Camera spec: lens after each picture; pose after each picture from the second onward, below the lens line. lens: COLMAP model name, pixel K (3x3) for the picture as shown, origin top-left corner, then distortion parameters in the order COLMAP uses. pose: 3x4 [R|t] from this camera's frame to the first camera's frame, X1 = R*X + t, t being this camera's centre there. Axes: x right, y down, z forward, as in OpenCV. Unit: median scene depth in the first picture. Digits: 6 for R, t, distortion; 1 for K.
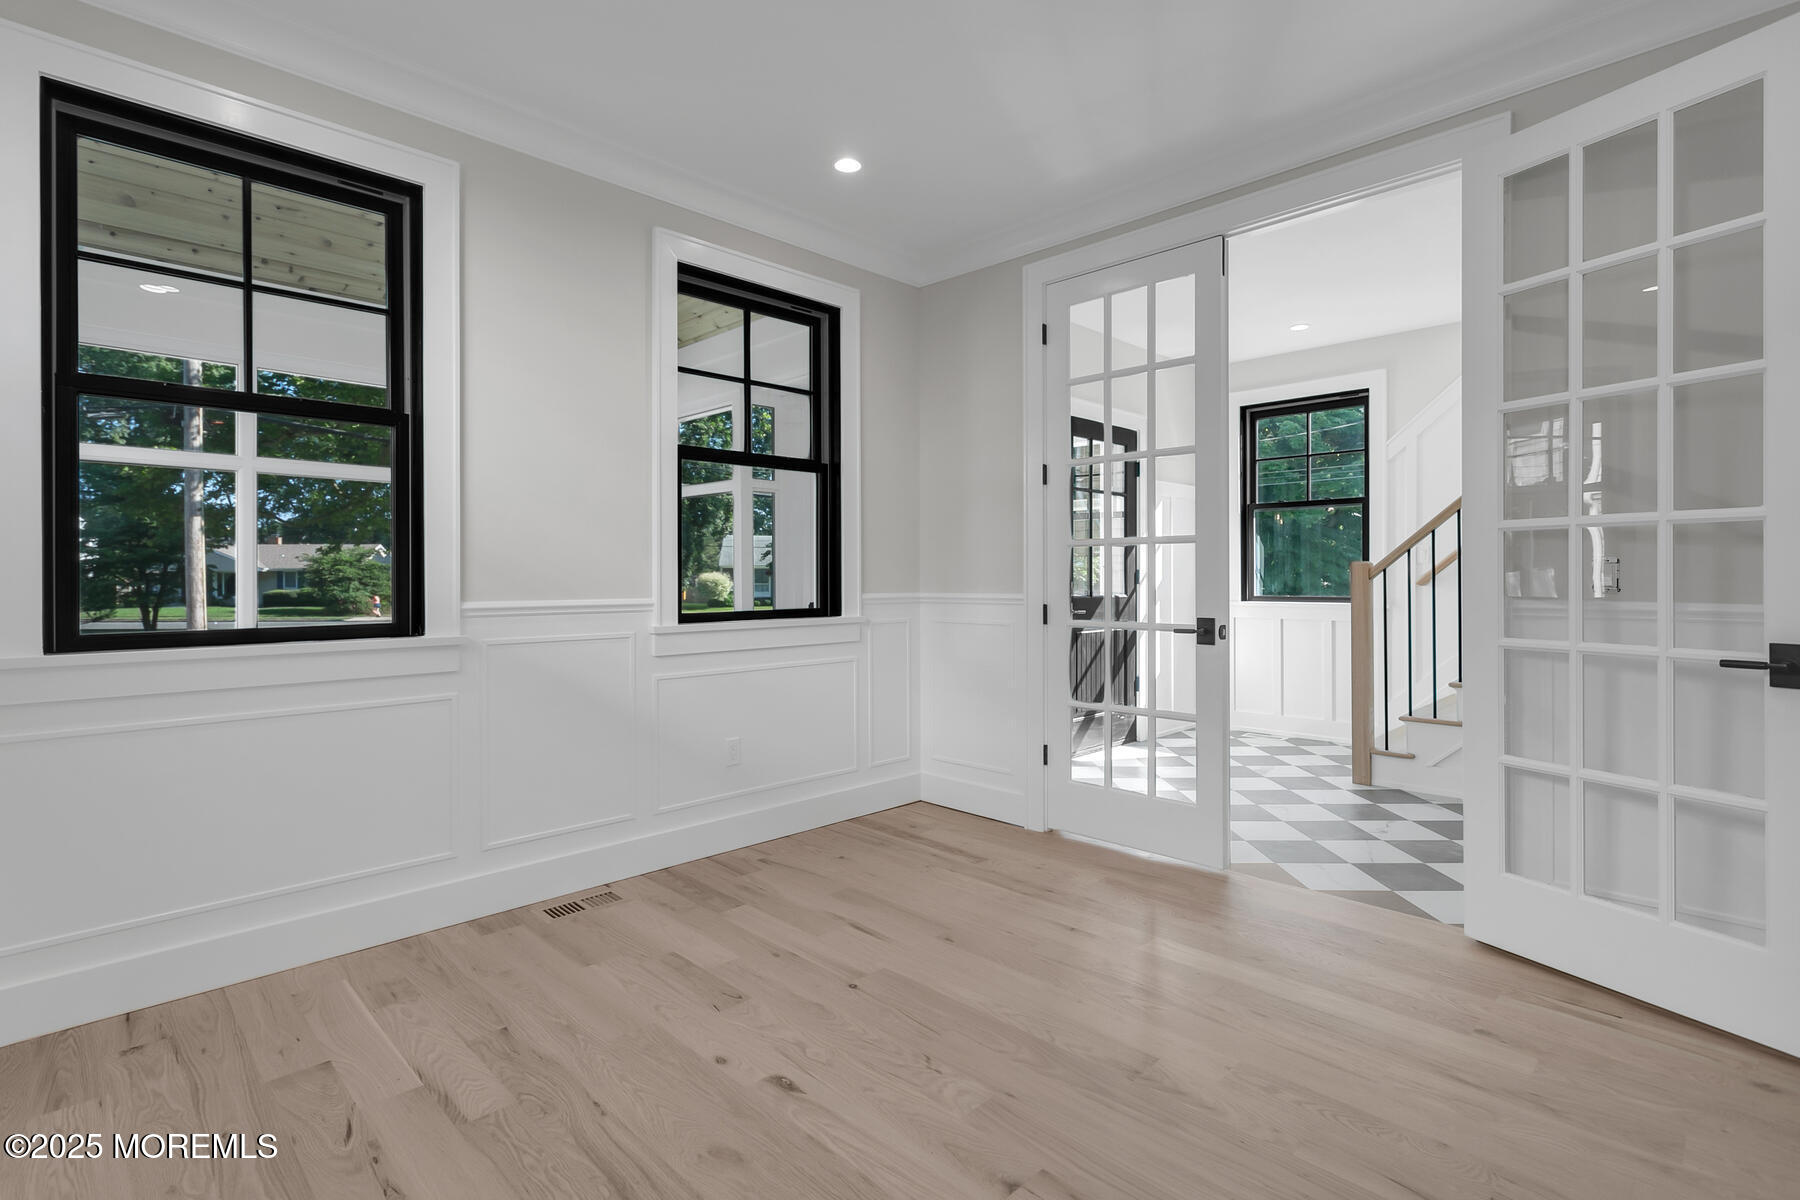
lens RADIAL K [[865.7, 0, 898.4], [0, 865.7, 583.2], [0, 0, 1]] dist [0.000240, 0.000232]
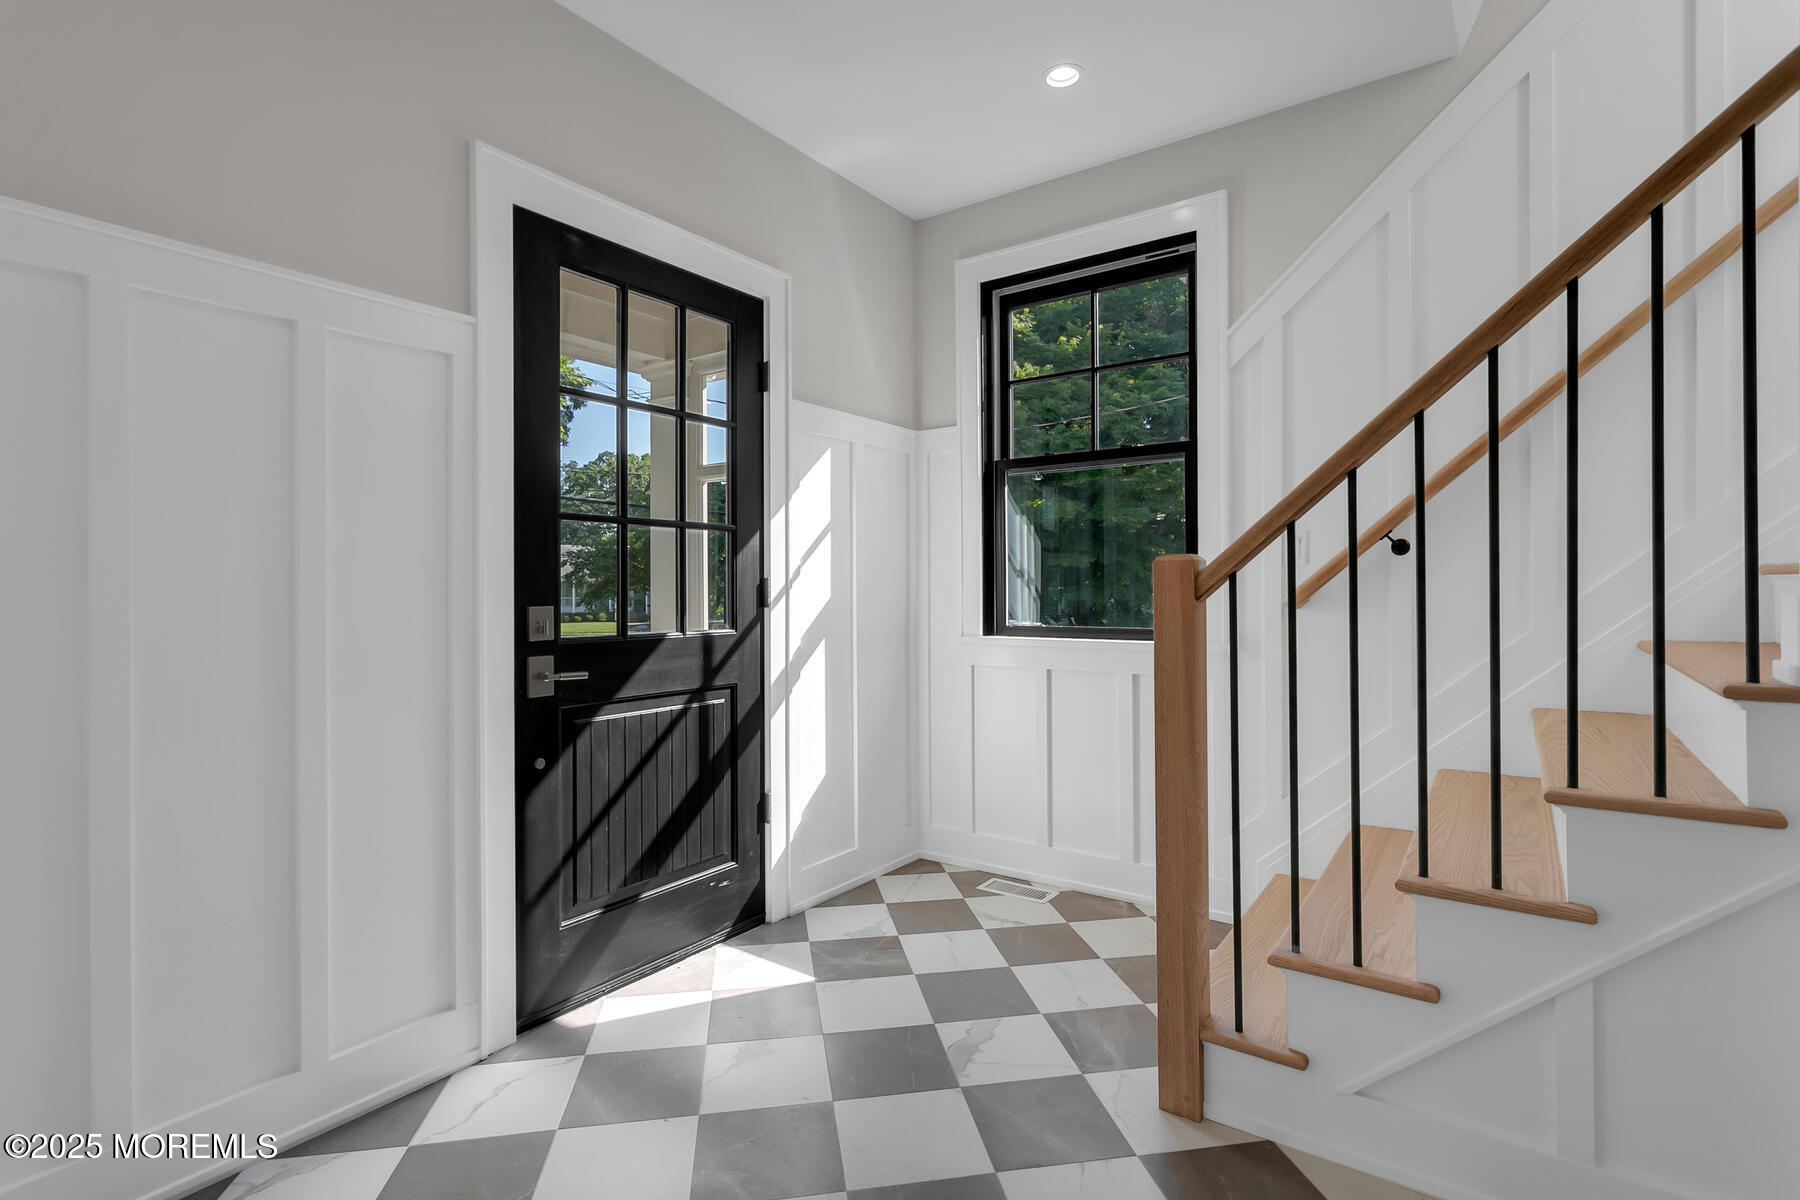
lens RADIAL K [[865.7, 0, 905.1], [0, 865.7, 599.2], [0, 0, 1]] dist [0.000240, 0.000232]
pose [[0.985486, -0.006160, 0.169643, 0.277651], [0.005375, 0.999973, 0.005087, -0.005922], [-0.169670, -0.004101, 0.985492, 0.508505]]
